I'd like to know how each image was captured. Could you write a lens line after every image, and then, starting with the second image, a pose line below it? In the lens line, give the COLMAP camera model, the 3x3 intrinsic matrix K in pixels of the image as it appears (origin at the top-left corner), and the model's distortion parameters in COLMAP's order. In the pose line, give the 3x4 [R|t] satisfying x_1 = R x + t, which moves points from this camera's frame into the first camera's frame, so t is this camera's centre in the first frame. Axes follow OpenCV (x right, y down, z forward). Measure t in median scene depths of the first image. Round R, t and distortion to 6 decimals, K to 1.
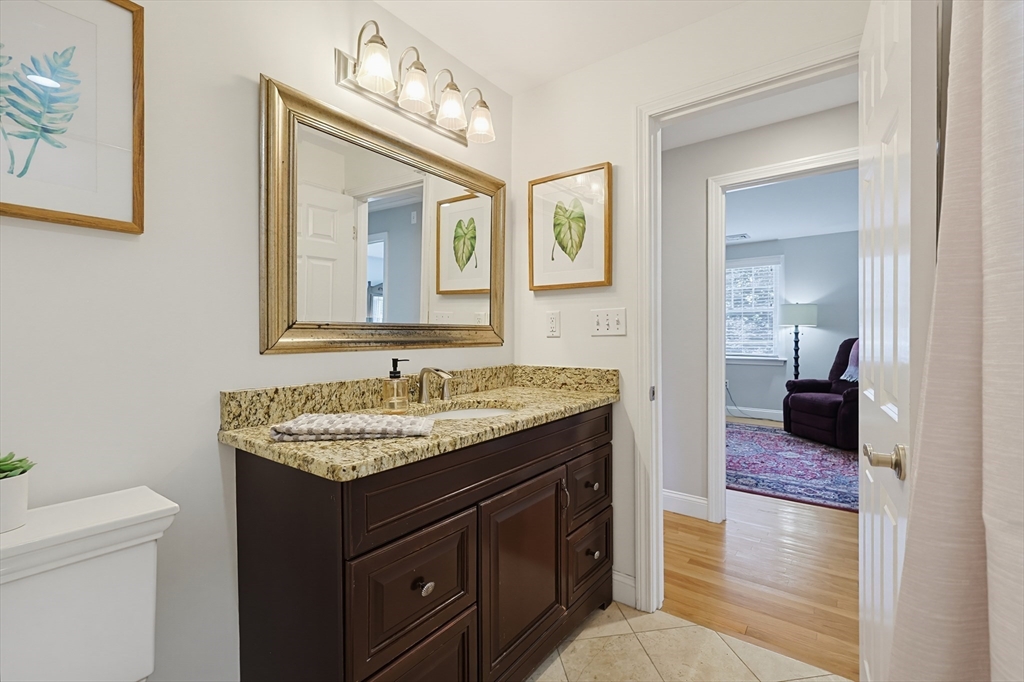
lens RADIAL K [[447.2, 0, 510.2], [0, 447.2, 335.2], [0, 0, 1]] dist [0.001832, 0.000335]
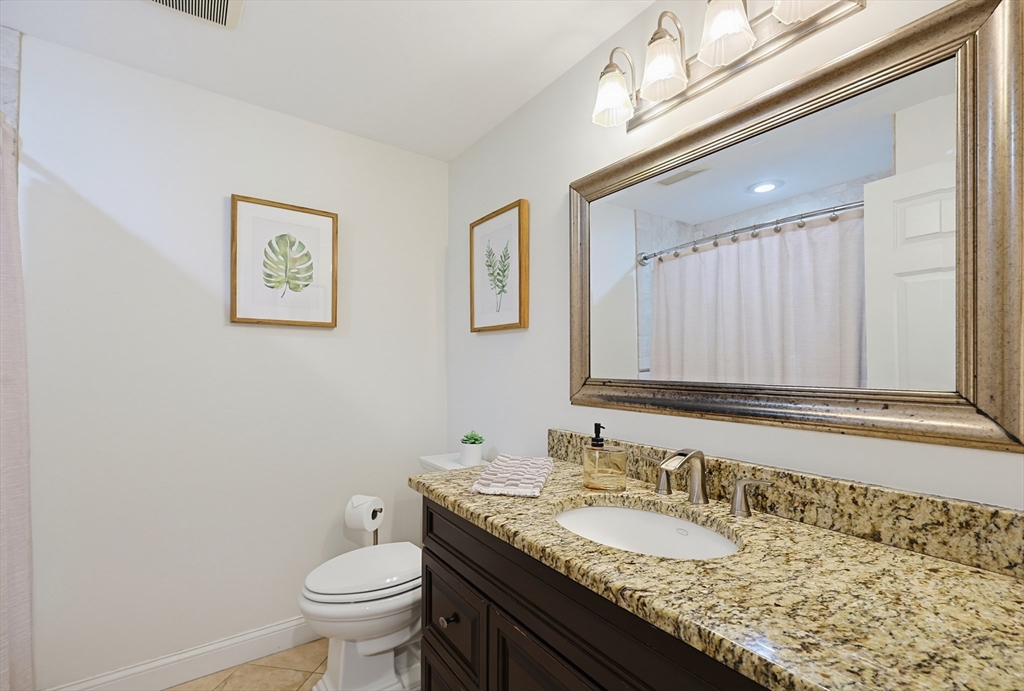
lens RADIAL K [[445.8, 0, 512.0], [0, 445.8, 362.0], [0, 0, 1]] dist [0.000166, 0.000047]
pose [[-0.298556, -0.005676, -0.954375, 0.598045], [-0.002836, 0.999983, -0.005060, -0.060613], [0.954388, 0.001196, -0.298568, 1.058264]]
